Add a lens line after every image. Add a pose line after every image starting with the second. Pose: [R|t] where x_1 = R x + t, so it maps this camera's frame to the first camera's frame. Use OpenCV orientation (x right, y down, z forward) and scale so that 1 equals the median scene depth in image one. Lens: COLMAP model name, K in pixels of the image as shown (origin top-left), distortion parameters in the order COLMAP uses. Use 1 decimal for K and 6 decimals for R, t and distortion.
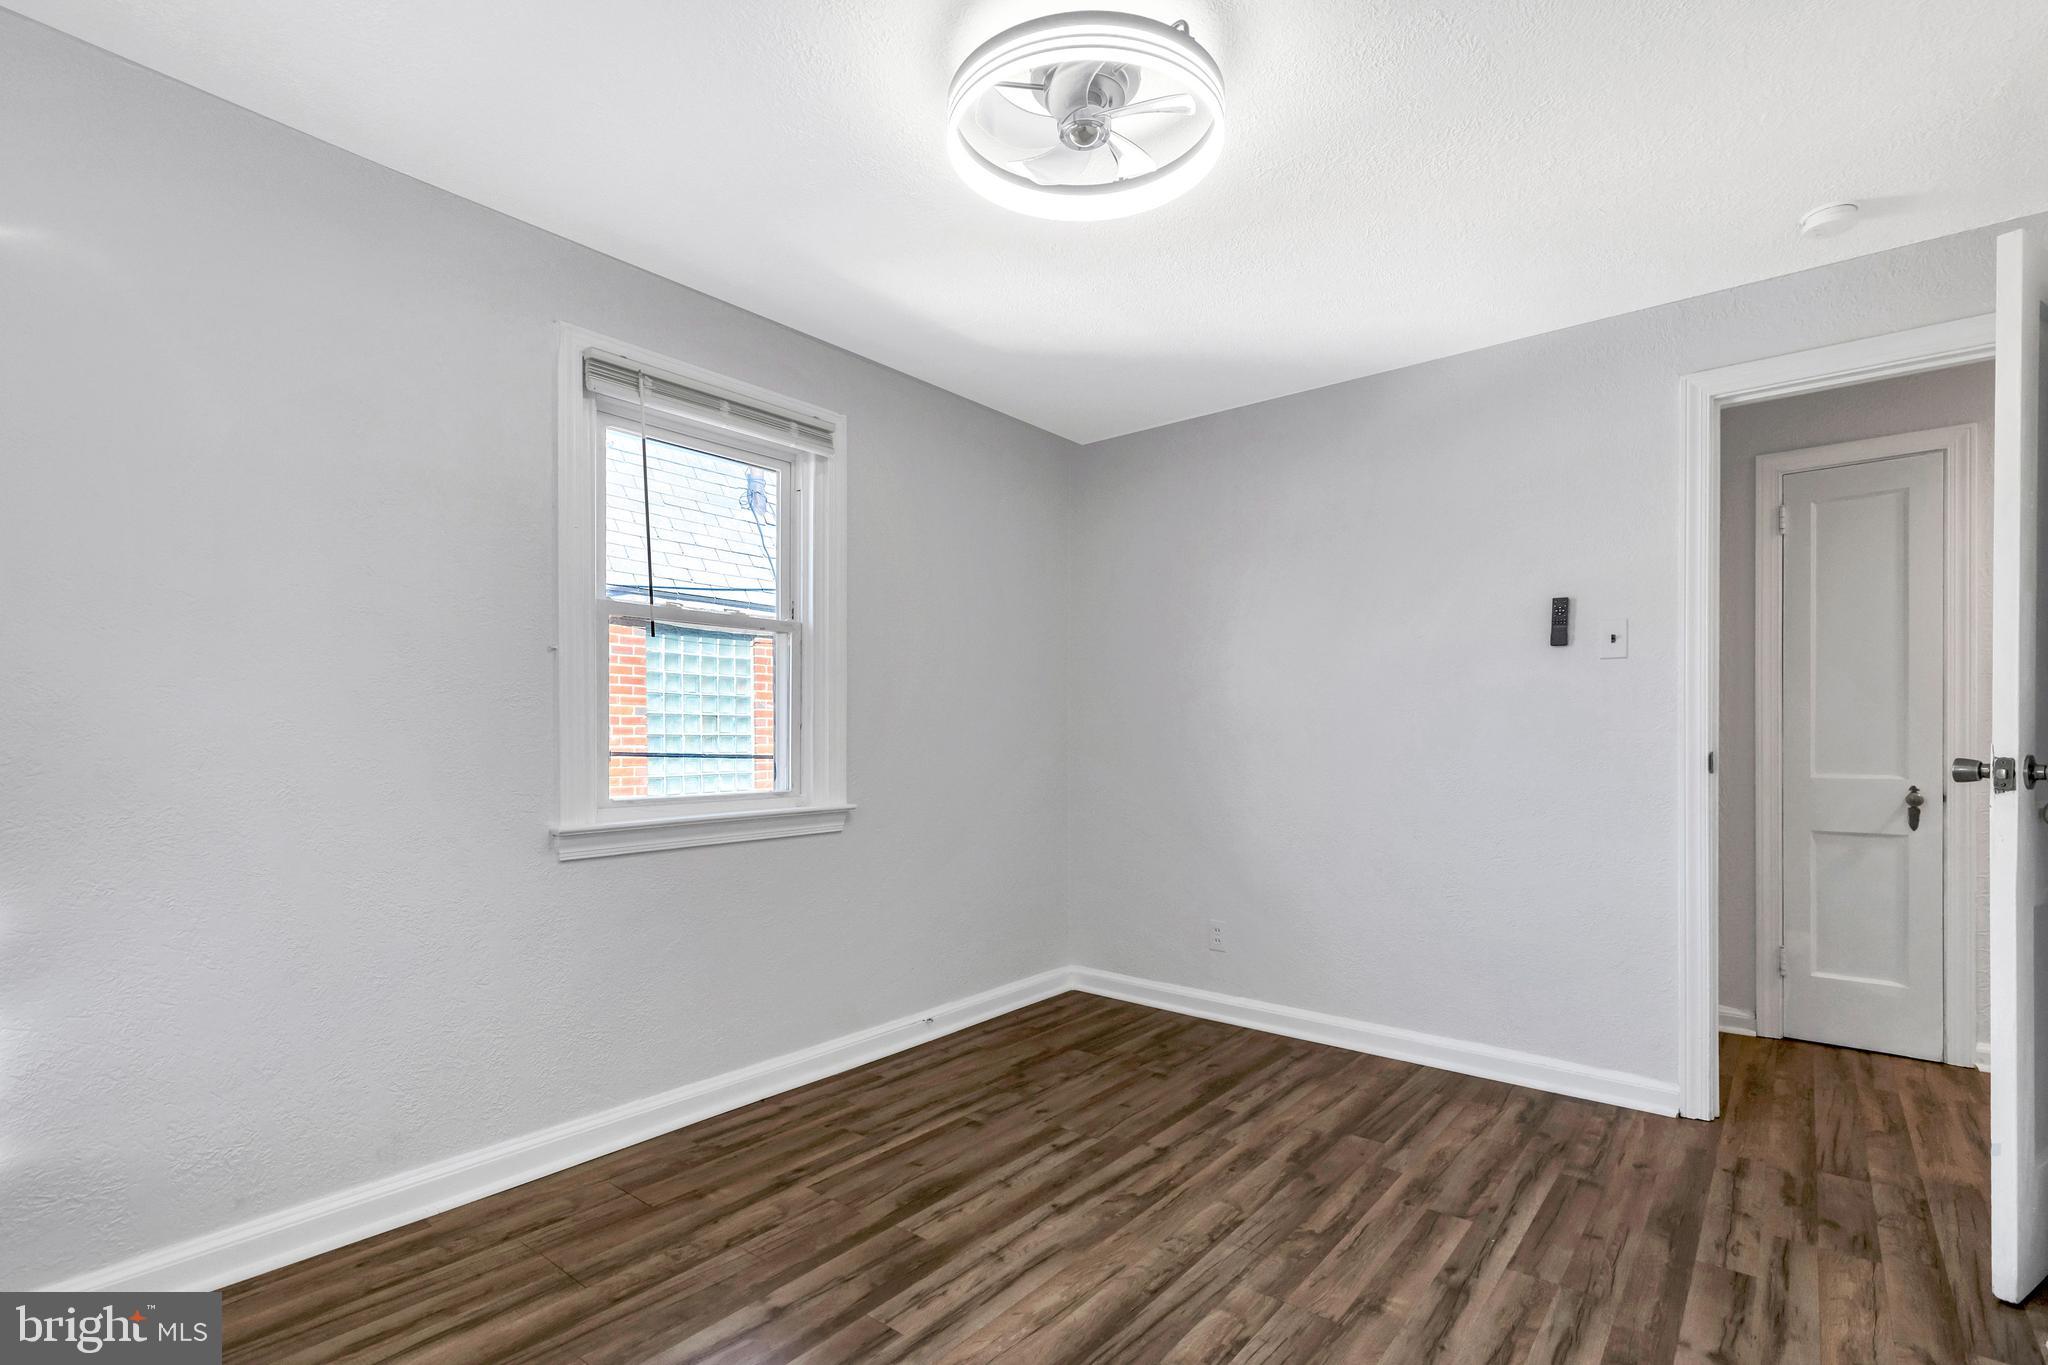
lens RADIAL K [[950.0, 0, 1024.0], [0, 950.0, 682.5], [0, 0, 1]] dist [0.005902, 0.001240]
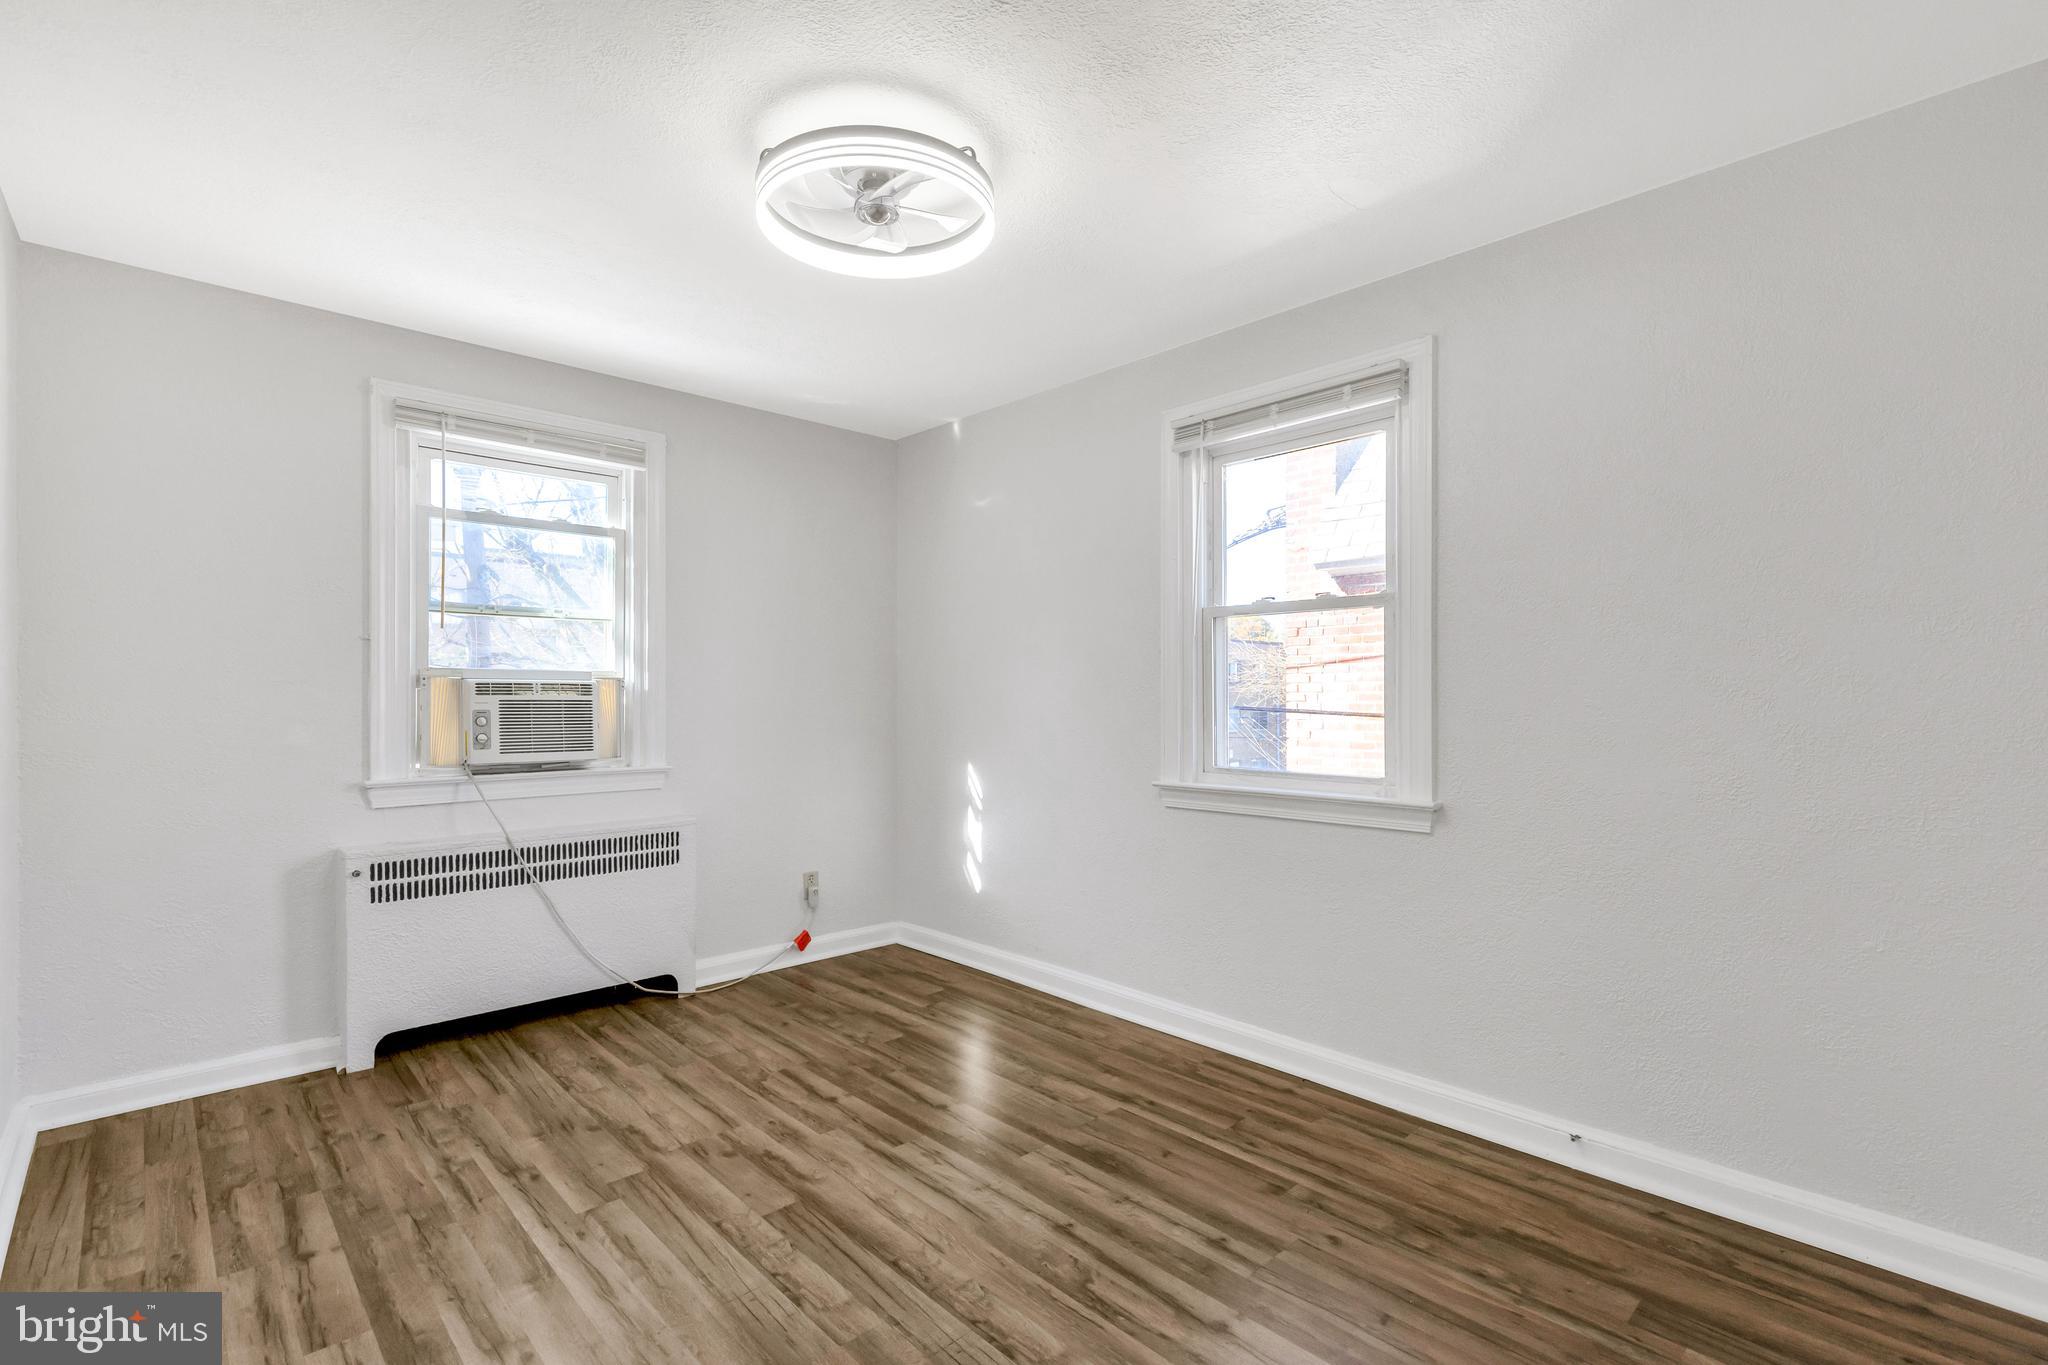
lens RADIAL K [[920.7, 0, 1056.8], [0, 920.7, 690.7], [0, 0, 1]] dist [0.001701, -0.001277]
pose [[-0.097421, -0.009959, -0.995193, 0.911740], [0.045483, 0.998861, -0.014448, 0.032912], [0.994203, -0.046672, -0.096857, 1.060743]]
